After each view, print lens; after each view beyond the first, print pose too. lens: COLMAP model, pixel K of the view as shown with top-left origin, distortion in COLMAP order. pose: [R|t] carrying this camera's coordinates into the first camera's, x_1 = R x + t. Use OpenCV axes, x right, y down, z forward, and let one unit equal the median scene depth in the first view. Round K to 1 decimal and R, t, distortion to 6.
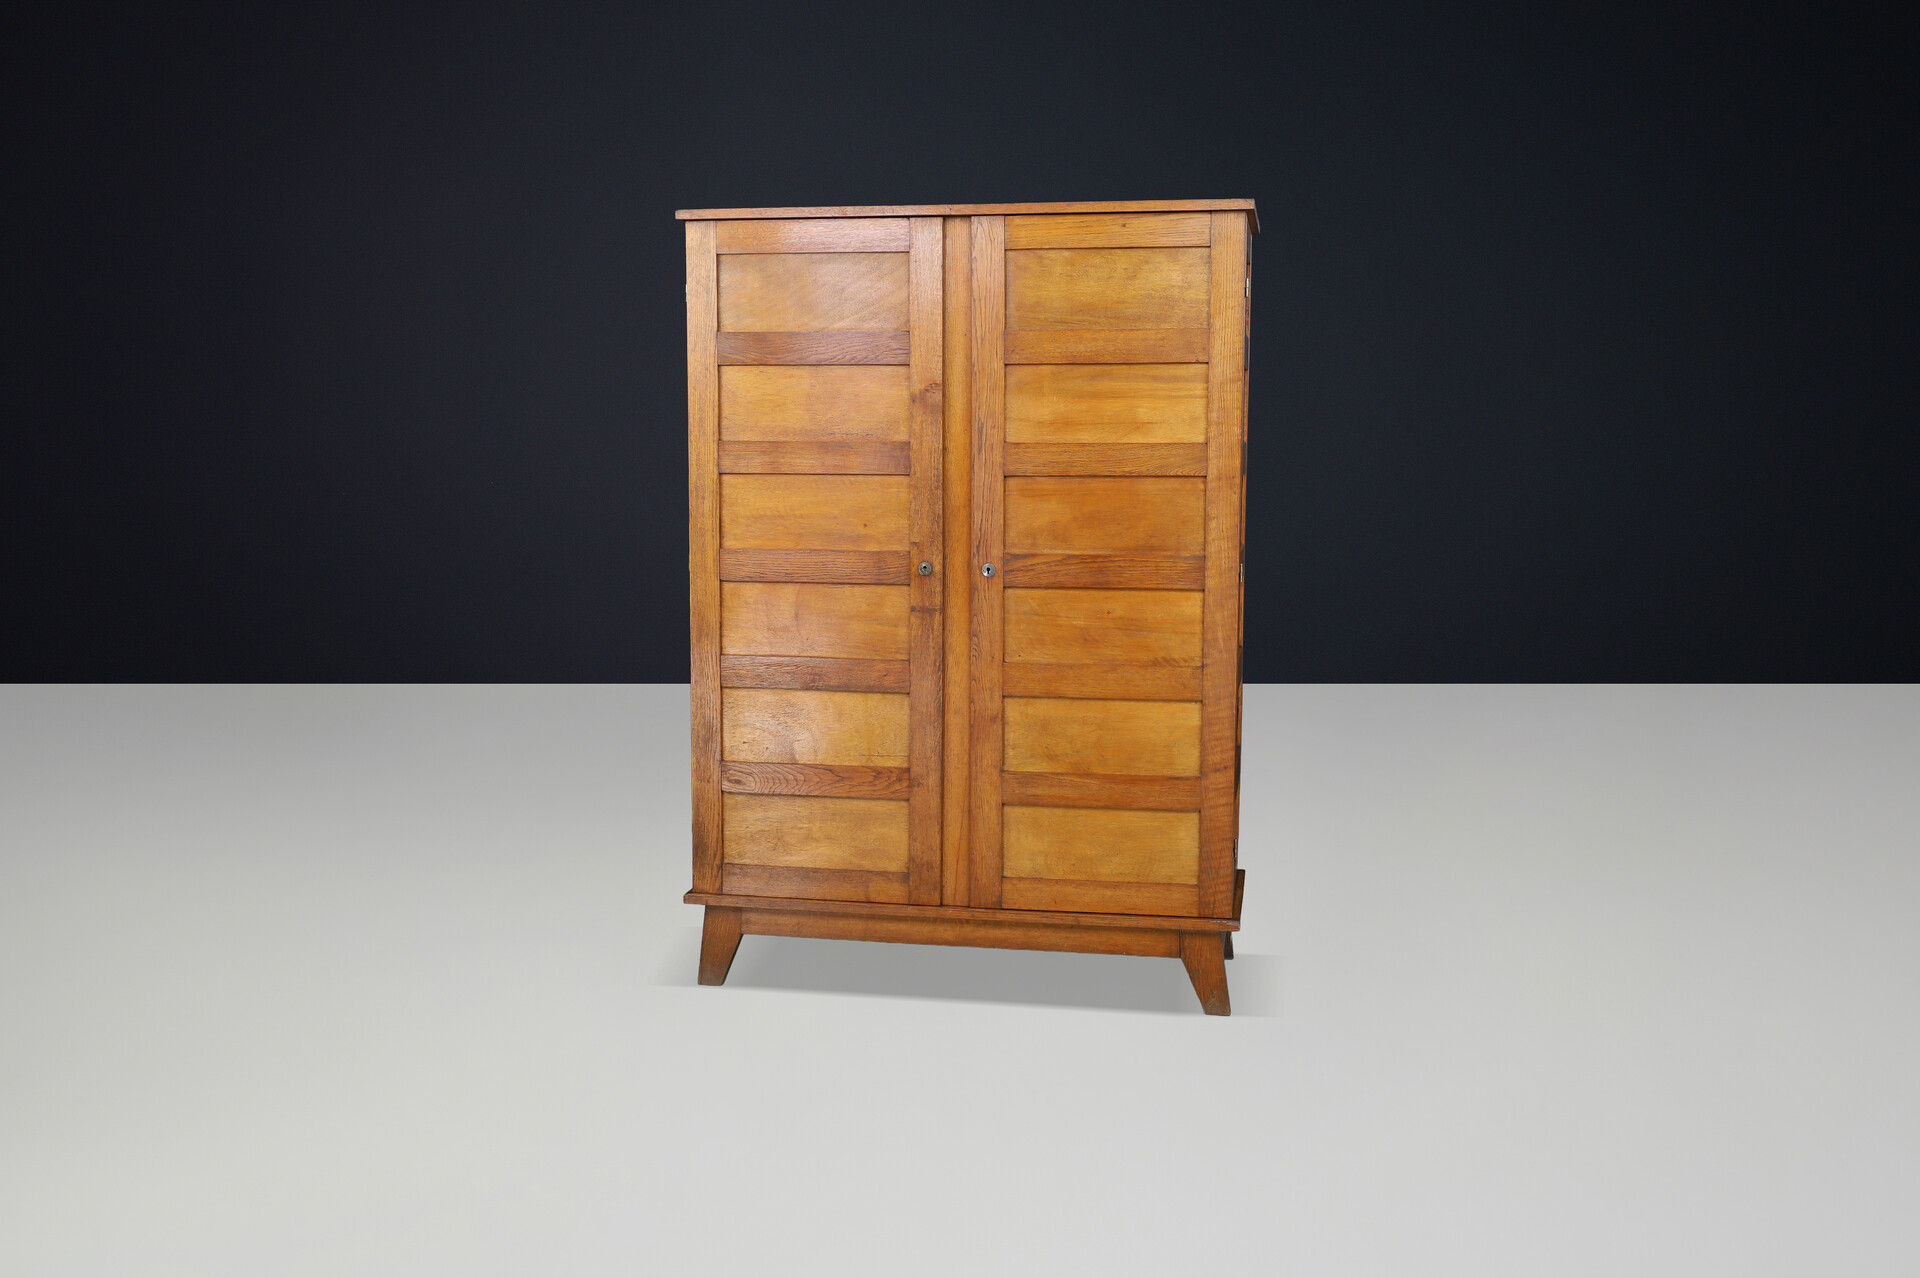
lens RADIAL K [[1837.9, 0, 960.0], [0, 1837.9, 639.0], [0, 0, 1]] dist [-0.010476, -0.004147]
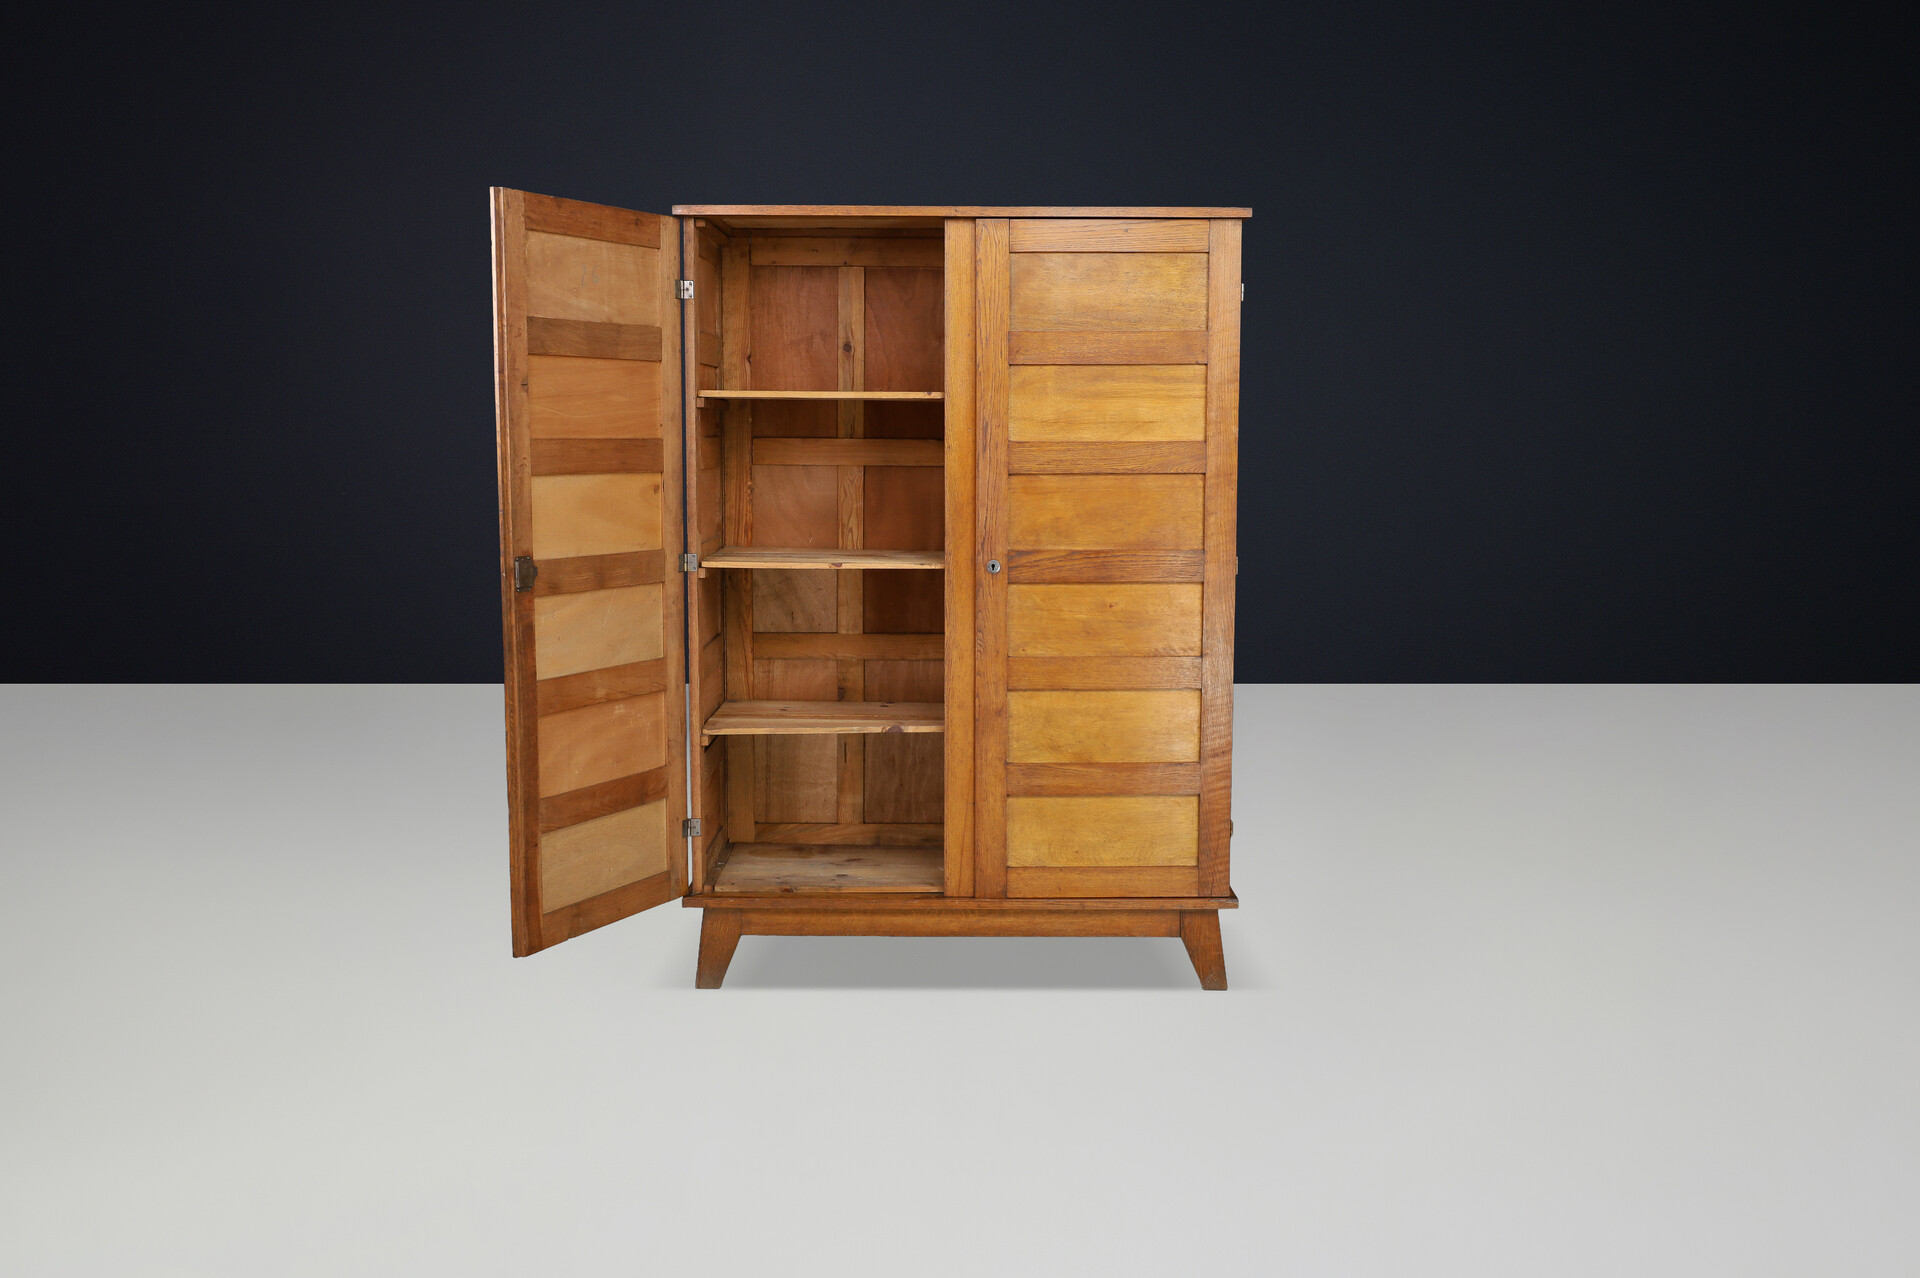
lens RADIAL K [[1837.9, 0, 960.0], [0, 1837.9, 639.0], [0, 0, 1]] dist [-0.010476, -0.004147]
pose [[0.984713, -0.021293, 0.172877, -0.178578], [0.020331, 0.999766, 0.007332, -0.005039], [-0.172992, -0.003705, 0.984916, -0.001066]]
